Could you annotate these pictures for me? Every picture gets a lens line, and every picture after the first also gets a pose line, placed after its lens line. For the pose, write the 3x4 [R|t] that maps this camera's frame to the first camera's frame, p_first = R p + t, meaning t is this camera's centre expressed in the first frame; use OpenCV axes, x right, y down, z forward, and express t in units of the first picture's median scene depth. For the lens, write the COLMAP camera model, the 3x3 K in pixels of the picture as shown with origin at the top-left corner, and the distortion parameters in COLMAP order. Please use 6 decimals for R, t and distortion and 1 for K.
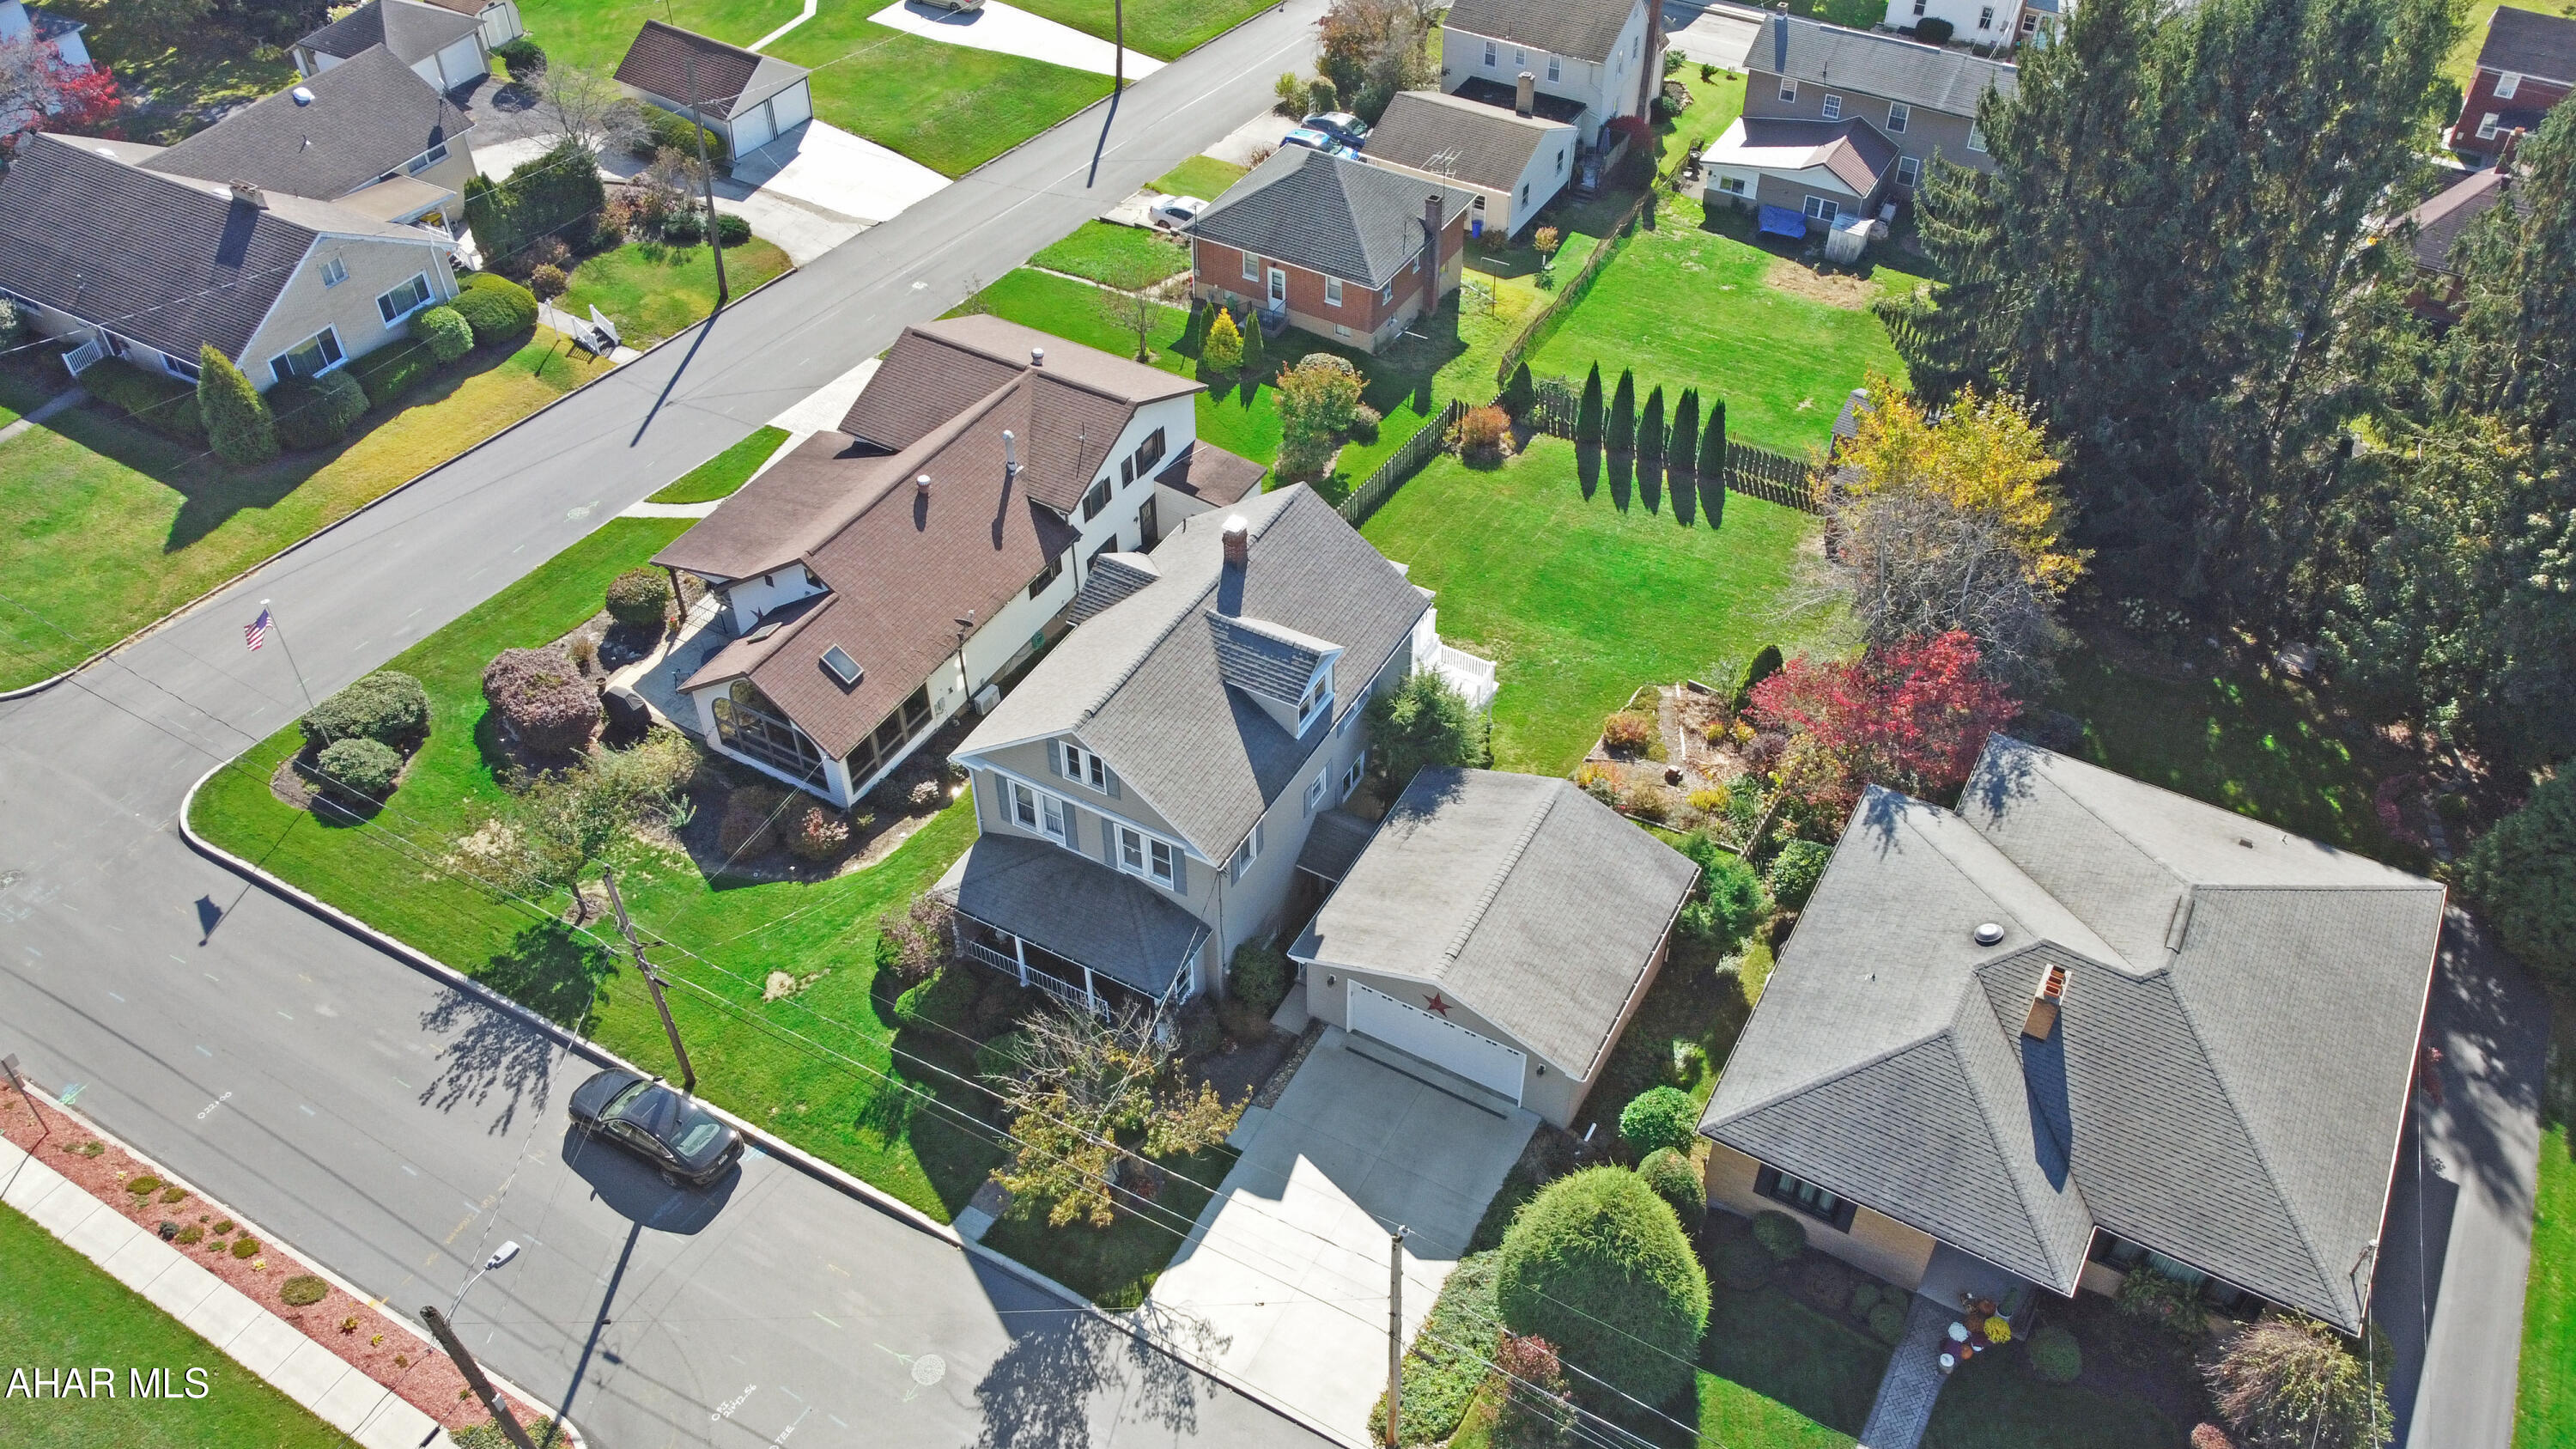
lens RADIAL K [[1964.3, 0, 1288.0], [0, 1964.3, 724.5], [0, 0, 1]] dist [0.005428, 0.003286]
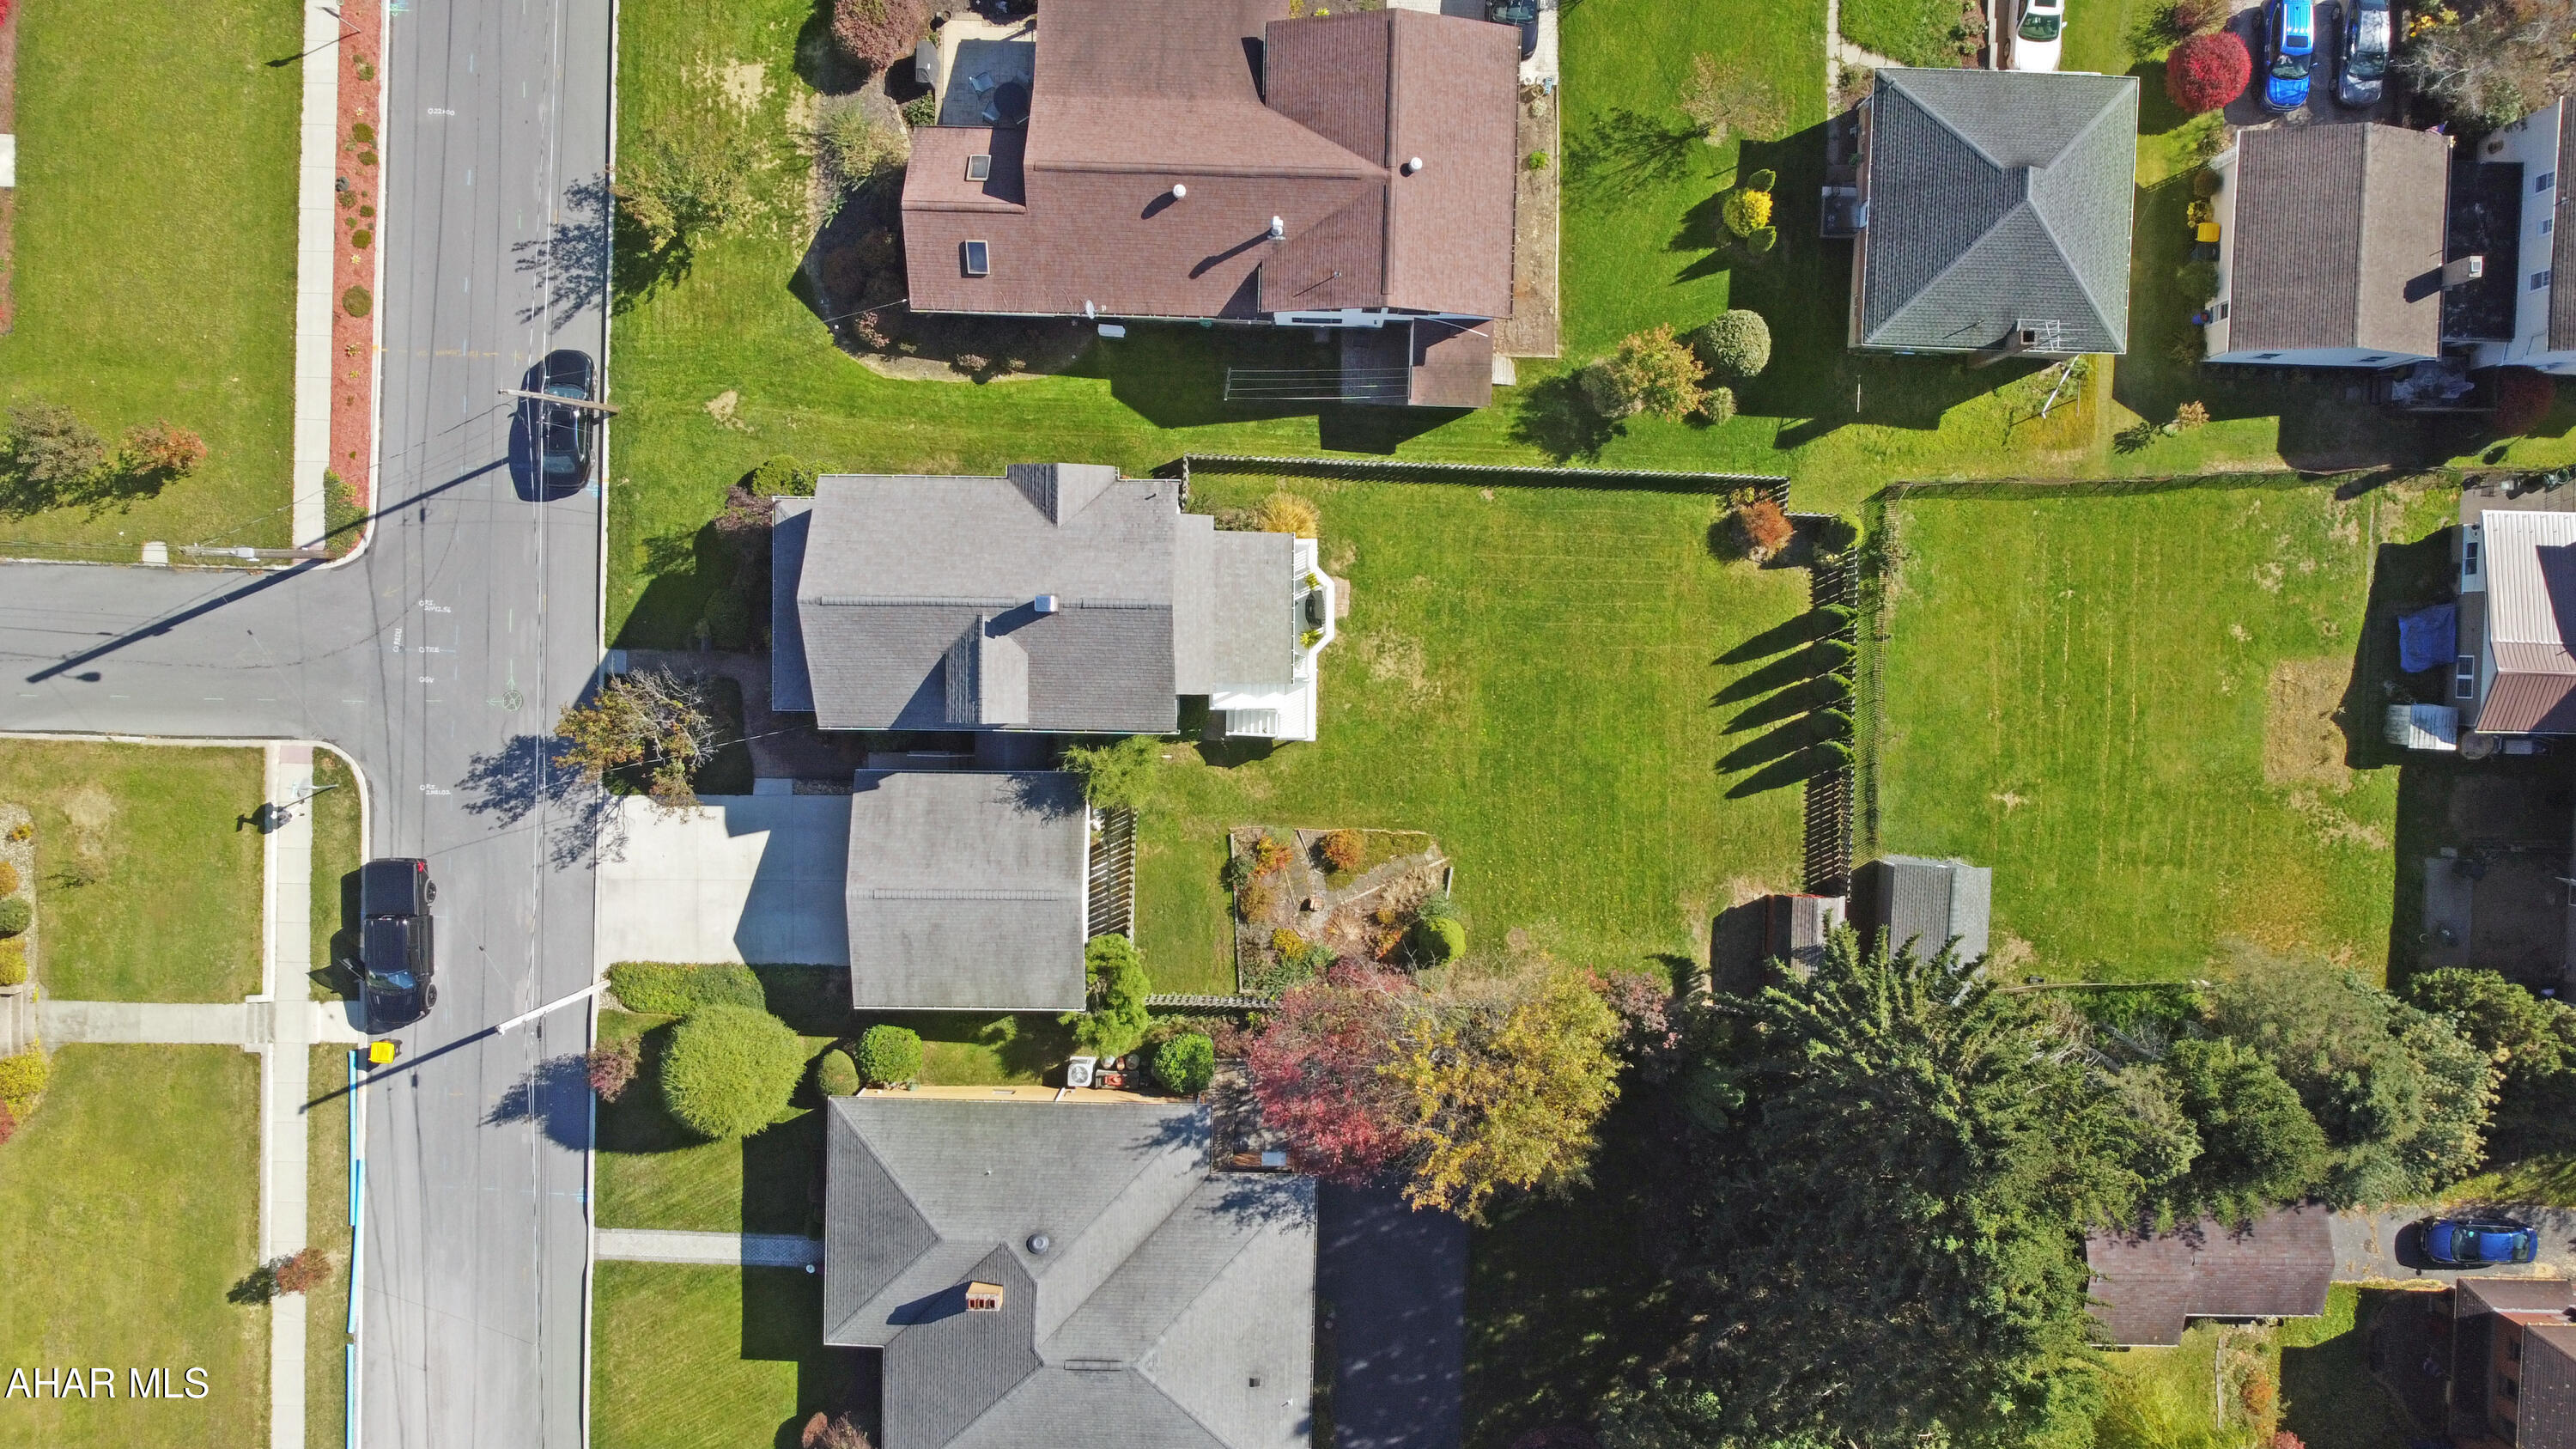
lens RADIAL K [[1931.6, 0, 1288.0], [0, 1931.6, 724.5], [0, 0, 1]] dist [0.004454, 0.007859]
pose [[0.476699, 0.878367, 0.035065, 0.064646], [-0.596423, 0.293866, 0.746942, -1.023487], [0.645785, -0.376980, 0.663964, 0.314418]]
